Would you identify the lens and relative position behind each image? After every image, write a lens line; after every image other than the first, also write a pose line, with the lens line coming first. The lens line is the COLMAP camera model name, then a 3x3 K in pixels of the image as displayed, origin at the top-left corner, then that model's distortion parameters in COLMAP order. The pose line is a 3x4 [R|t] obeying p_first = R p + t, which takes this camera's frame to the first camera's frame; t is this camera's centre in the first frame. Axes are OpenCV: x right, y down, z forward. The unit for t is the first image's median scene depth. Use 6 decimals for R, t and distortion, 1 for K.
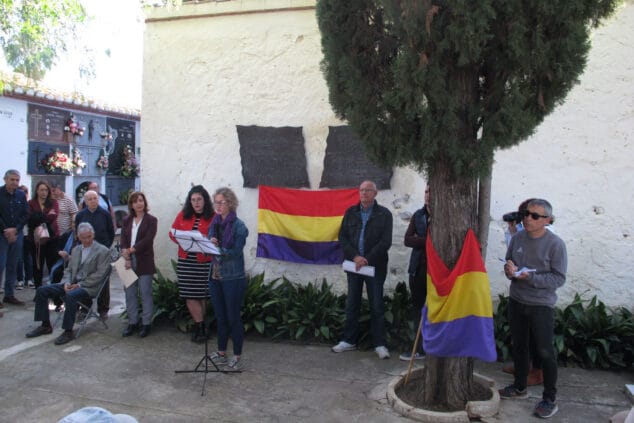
lens RADIAL K [[538.6, 0, 315.6], [0, 538.6, 209.5], [0, 0, 1]] dist [-0.141995, 0.100320]
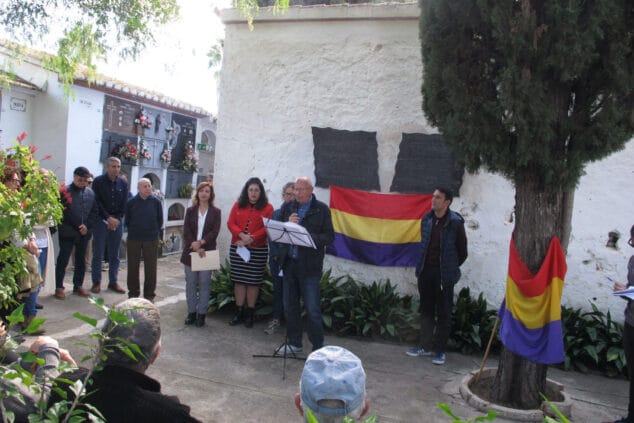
lens RADIAL K [[538.6, 0, 306.7], [0, 538.6, 208.3], [0, 0, 1]] dist [-0.141995, 0.100320]
pose [[0.995771, 0.063897, -0.066015, -0.079557], [-0.064972, 0.997785, -0.014256, 0.016635], [0.064958, 0.018485, 0.997717, -0.040595]]
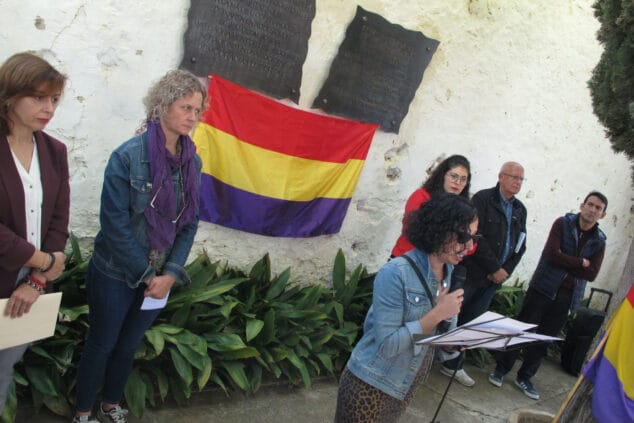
lens RADIAL K [[538.6, 0, 313.5], [0, 538.6, 188.4], [0, 0, 1]] dist [-0.141995, 0.100320]
pose [[0.594602, 0.037207, 0.803159, -0.423635], [-0.265109, 0.952137, 0.152160, -0.044034], [-0.759056, -0.303399, 0.576006, 0.635903]]
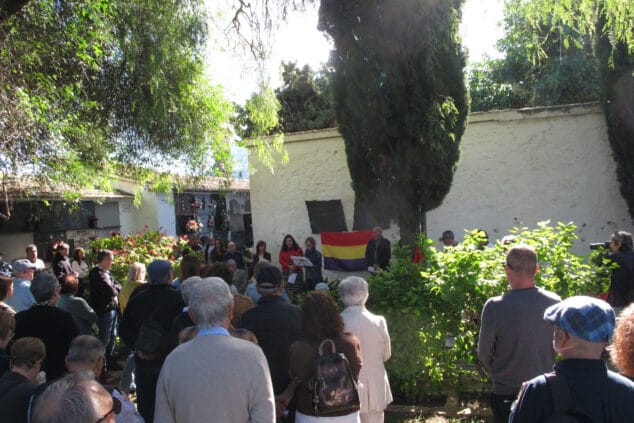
lens RADIAL K [[538.6, 0, 311.7], [0, 538.6, 208.4], [0, 0, 1]] dist [-0.141995, 0.100320]
pose [[0.995119, -0.085163, -0.049847, -0.034087], [0.081977, 0.994653, -0.062809, -0.011295], [0.054929, 0.058416, 0.996780, -0.878192]]
